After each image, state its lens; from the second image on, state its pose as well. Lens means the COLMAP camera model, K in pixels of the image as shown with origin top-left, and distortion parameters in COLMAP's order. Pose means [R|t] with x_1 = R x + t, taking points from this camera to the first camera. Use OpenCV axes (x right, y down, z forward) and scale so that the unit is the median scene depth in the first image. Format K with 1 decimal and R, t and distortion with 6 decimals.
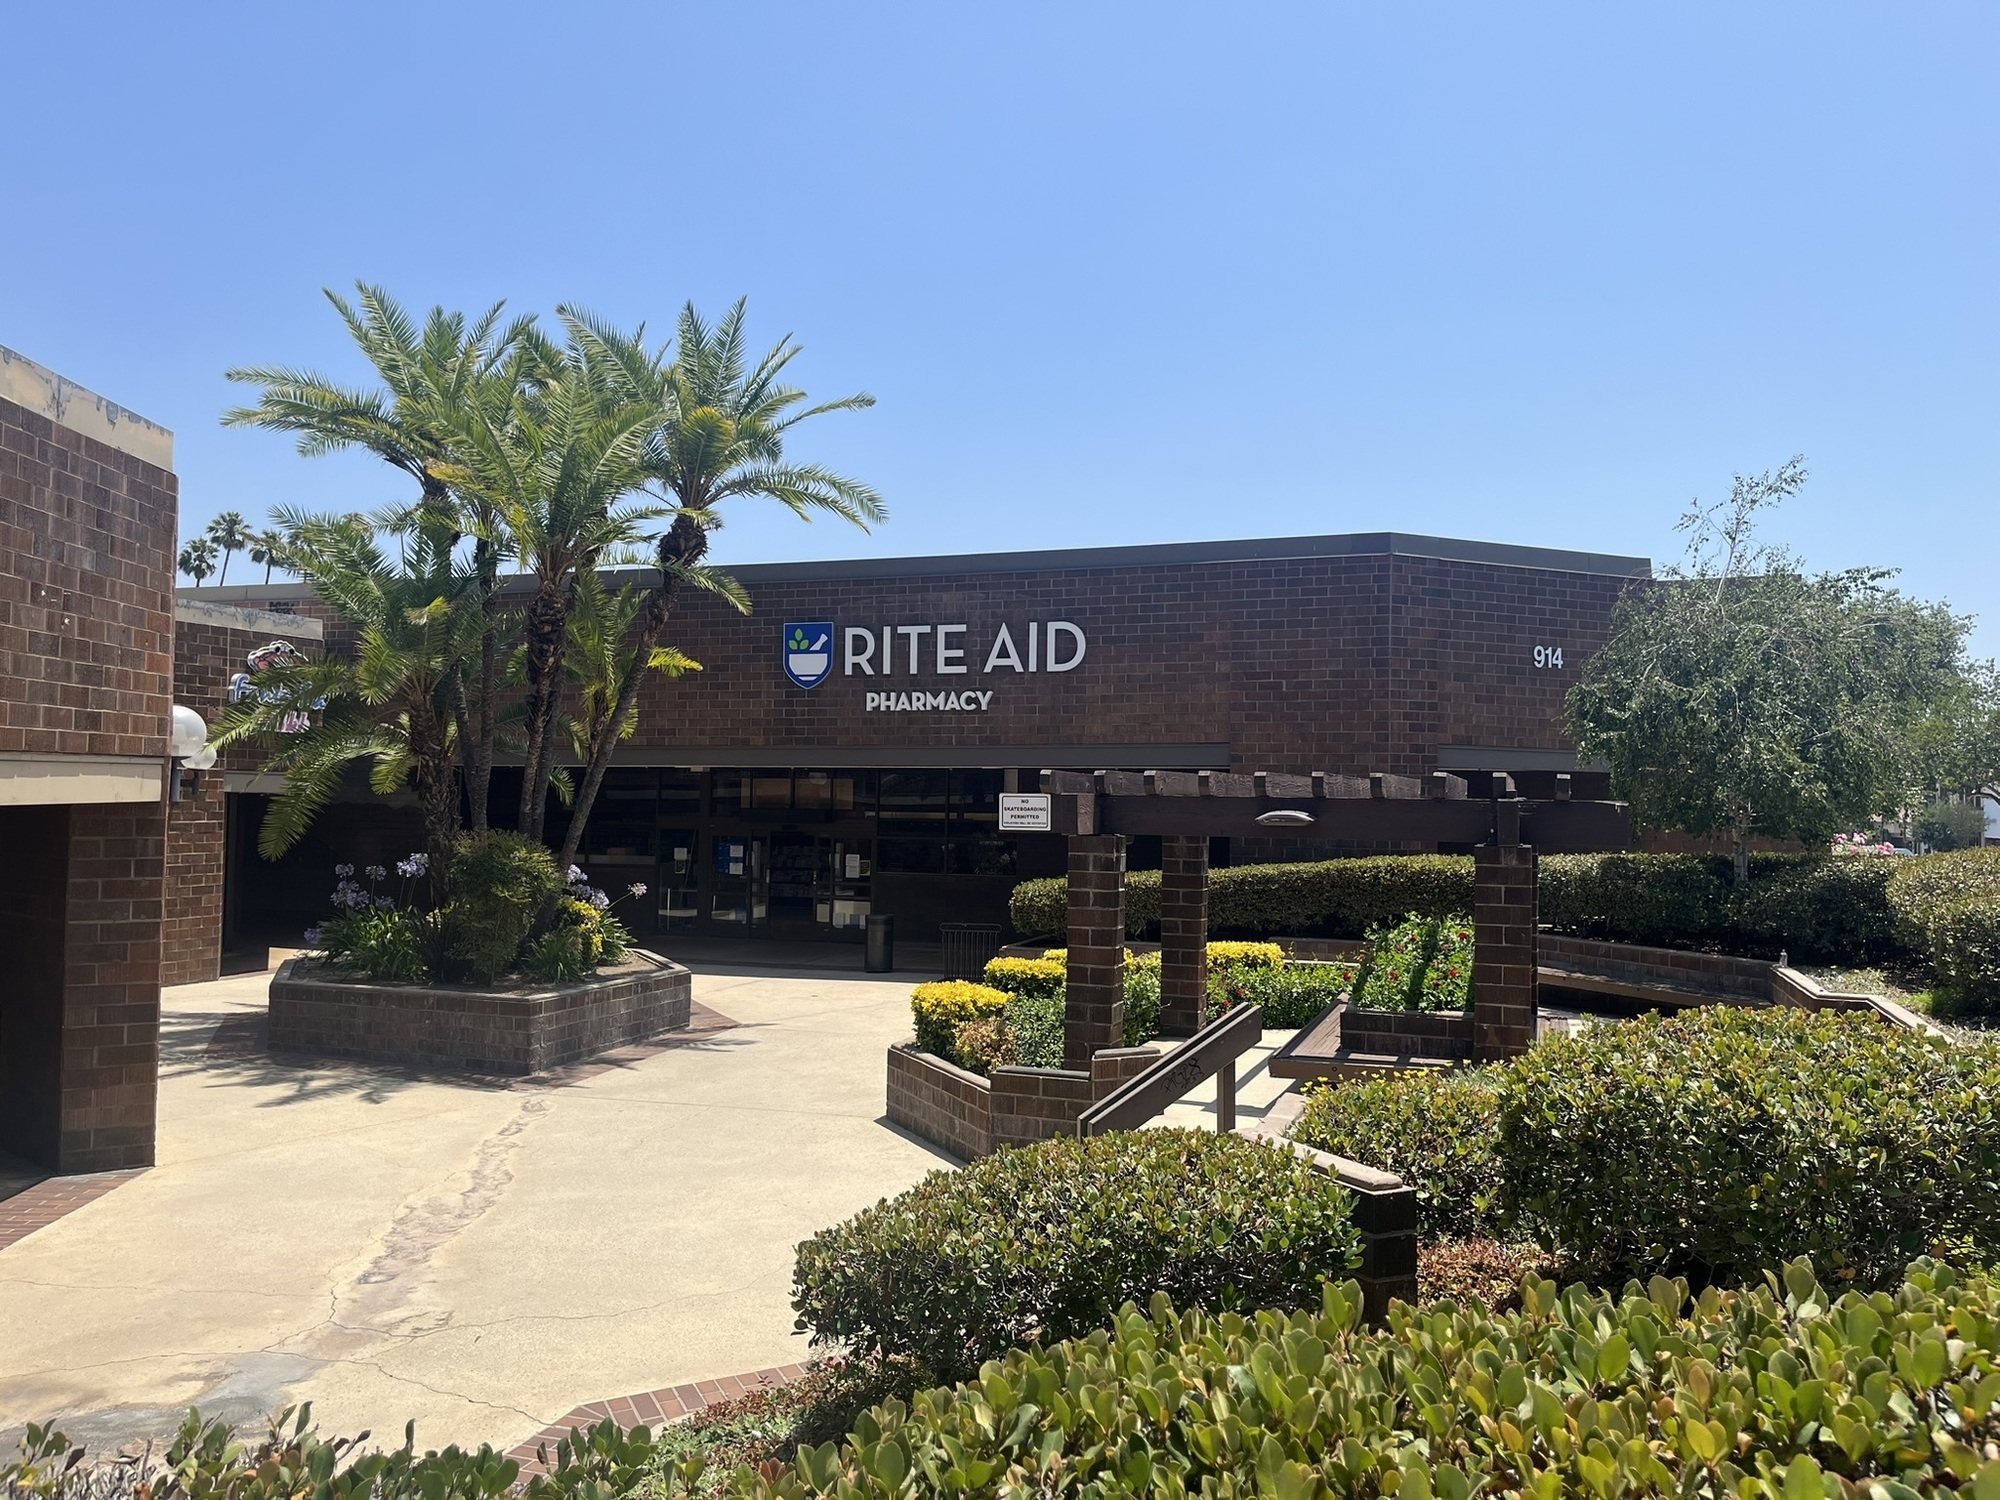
lens RADIAL K [[1499.5, 0, 1005.2], [0, 1499.5, 753.0], [0, 0, 1]] dist [0.094824, -0.146915]
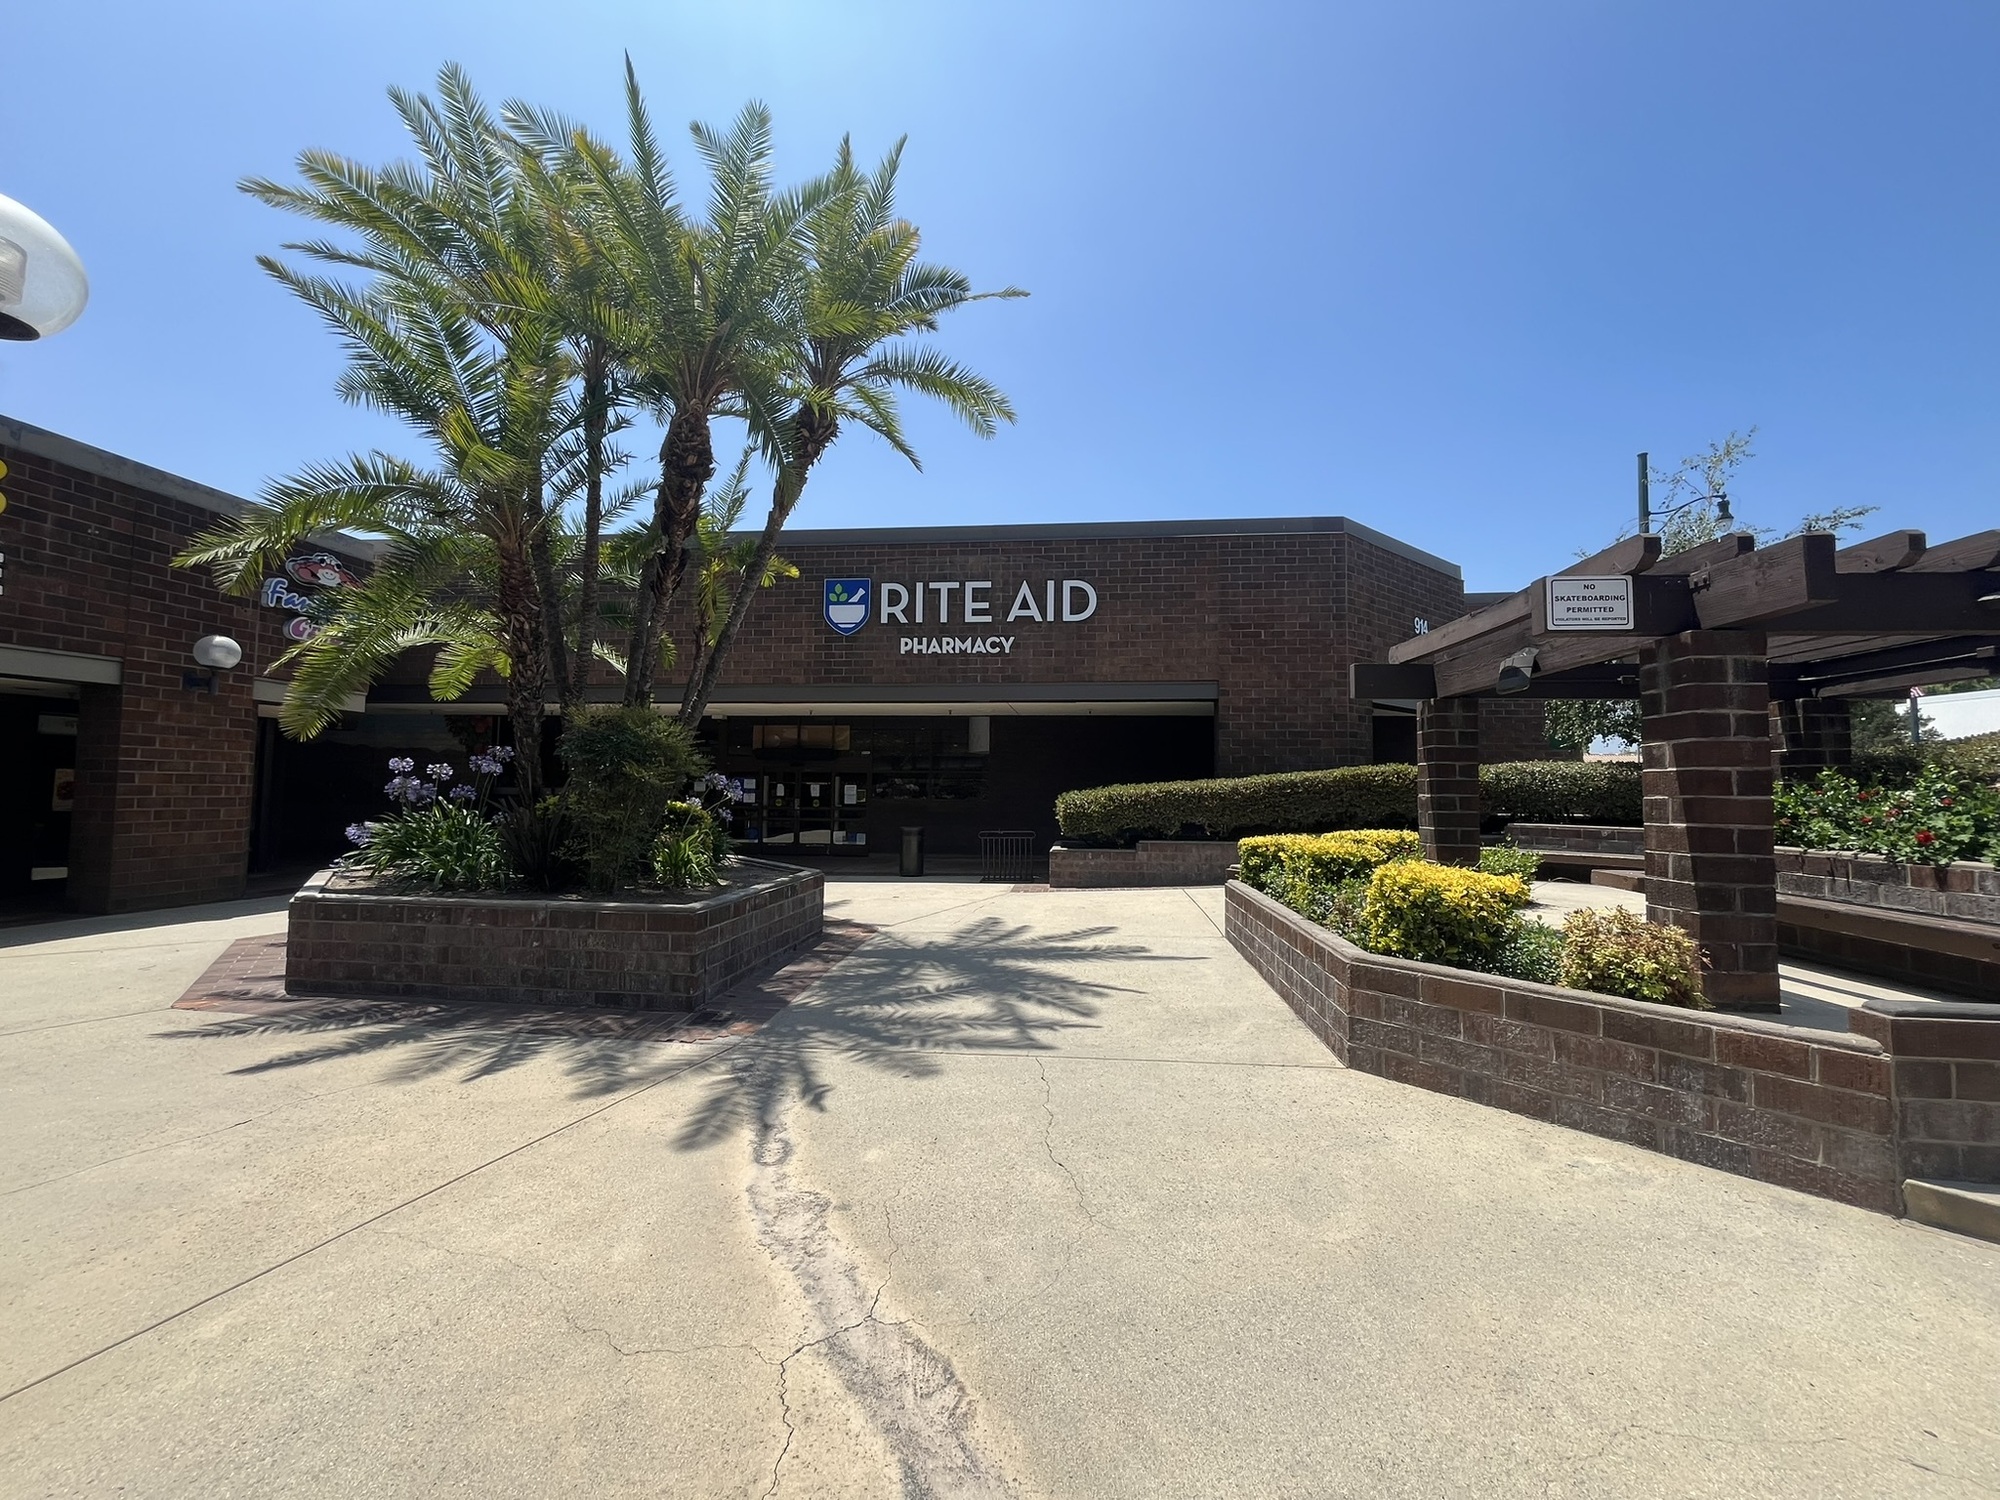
lens RADIAL K [[802.2, 0, 998.8], [0, 802.2, 745.3], [0, 0, 1]] dist [-0.004059, -0.000034]
pose [[0.968971, 0.011755, 0.246897, -0.184540], [-0.005609, 0.999657, -0.025581, 0.063556], [-0.247113, 0.023402, 0.968704, 0.401970]]
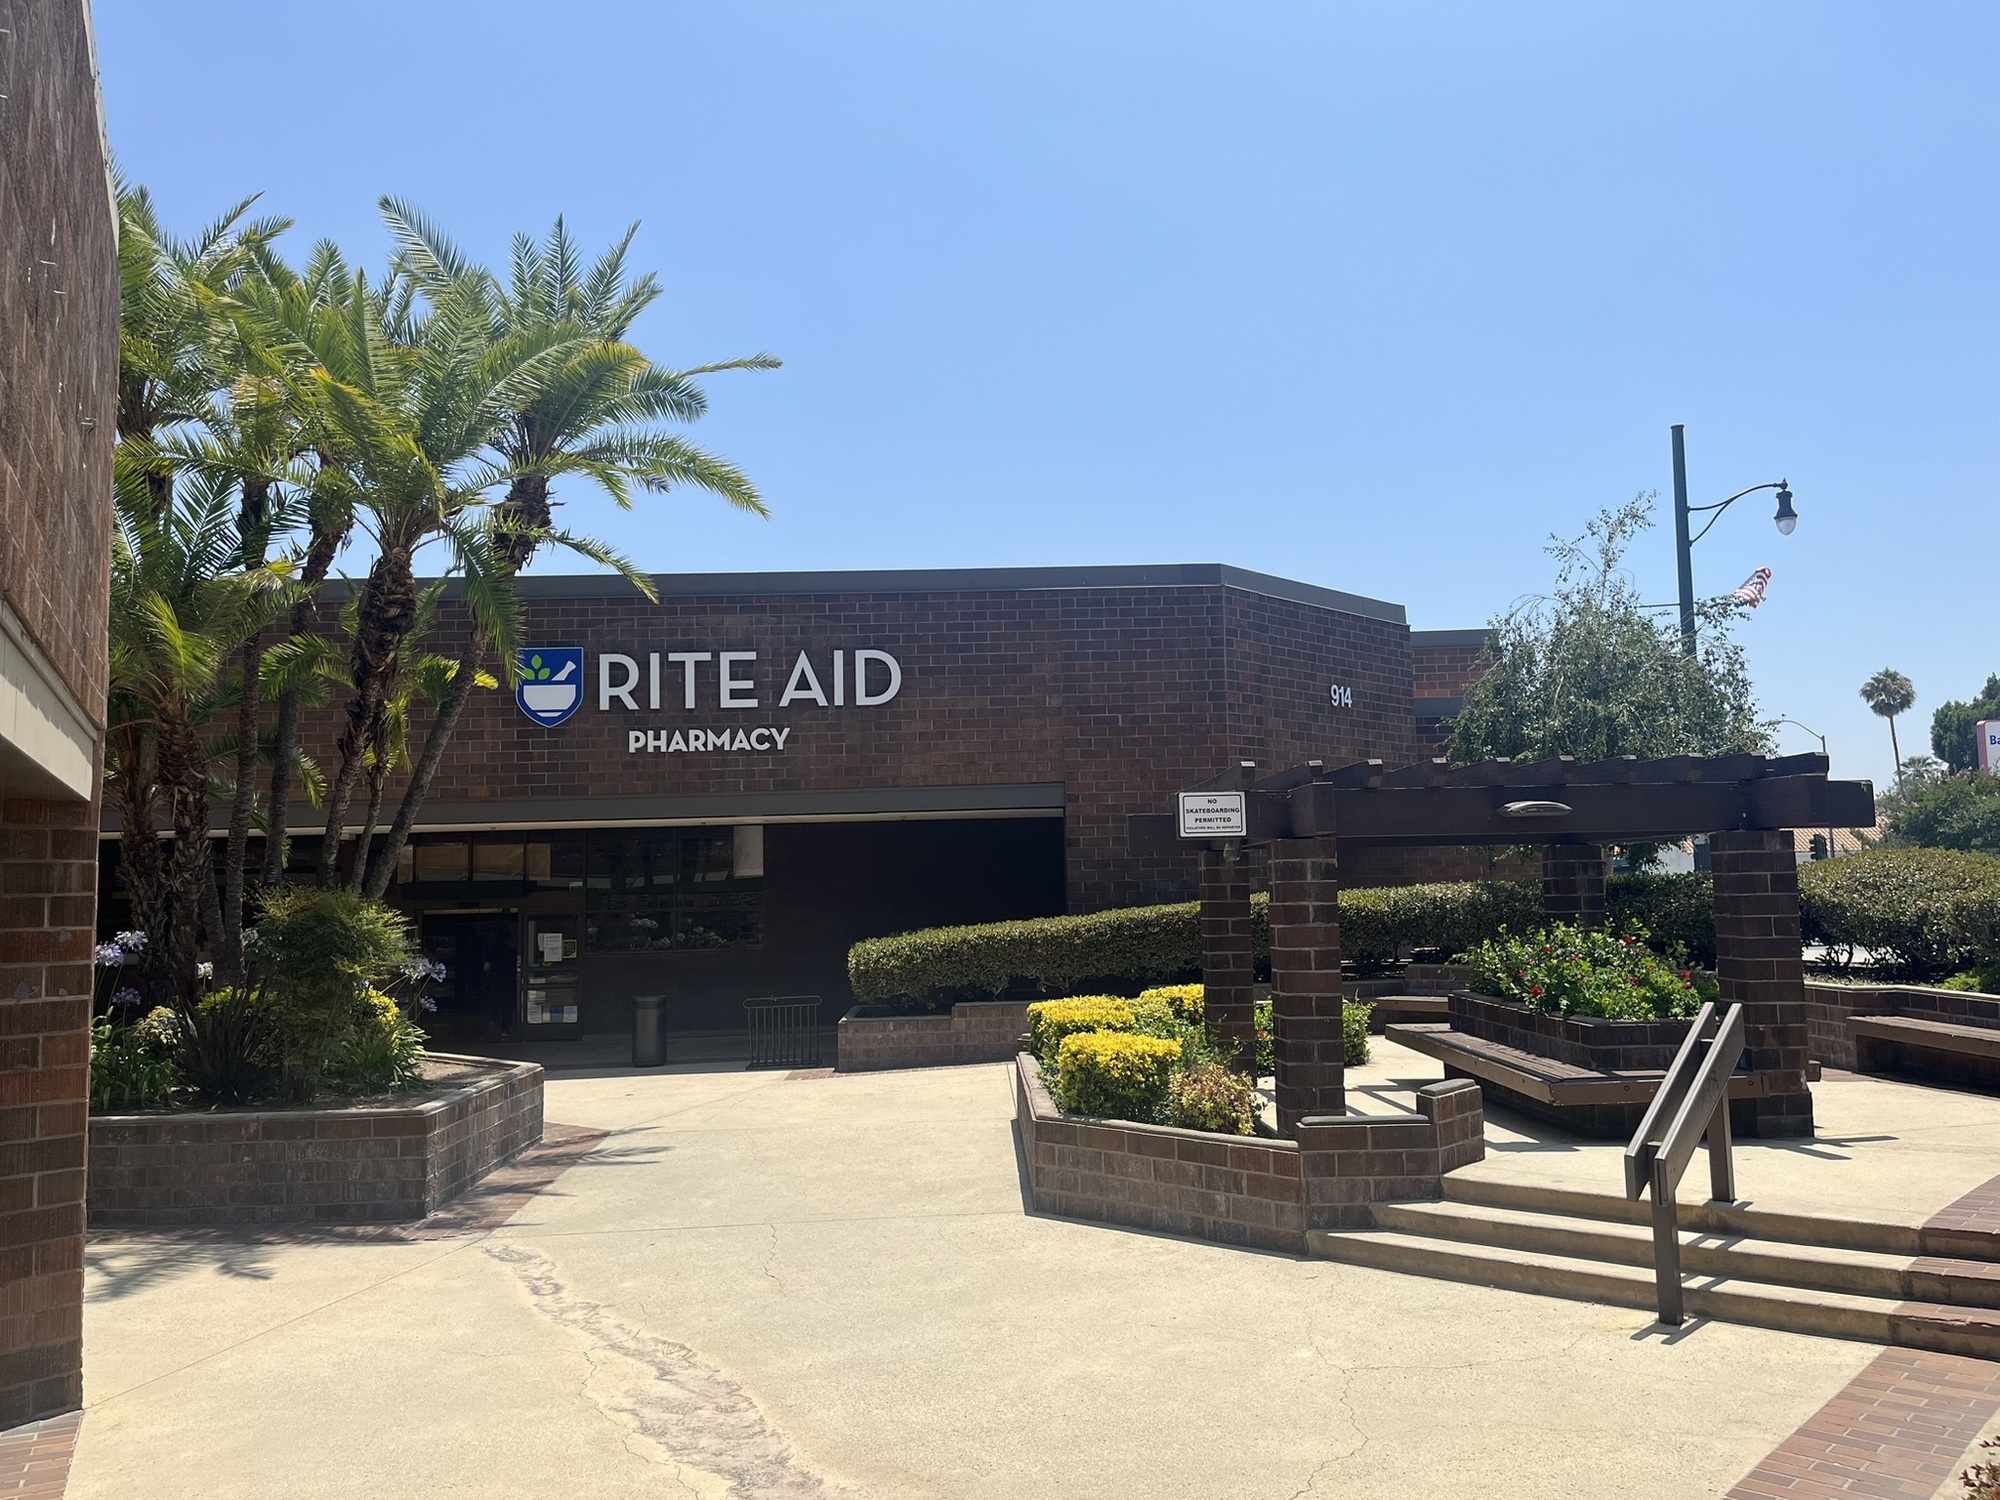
lens RADIAL K [[1499.5, 0, 1005.2], [0, 1499.5, 753.0], [0, 0, 1]] dist [0.094824, -0.146915]
pose [[0.929286, -0.000039, 0.369362, -0.223647], [0.023586, 0.997965, -0.059237, 0.029053], [-0.368608, 0.063760, 0.927396, 0.150427]]
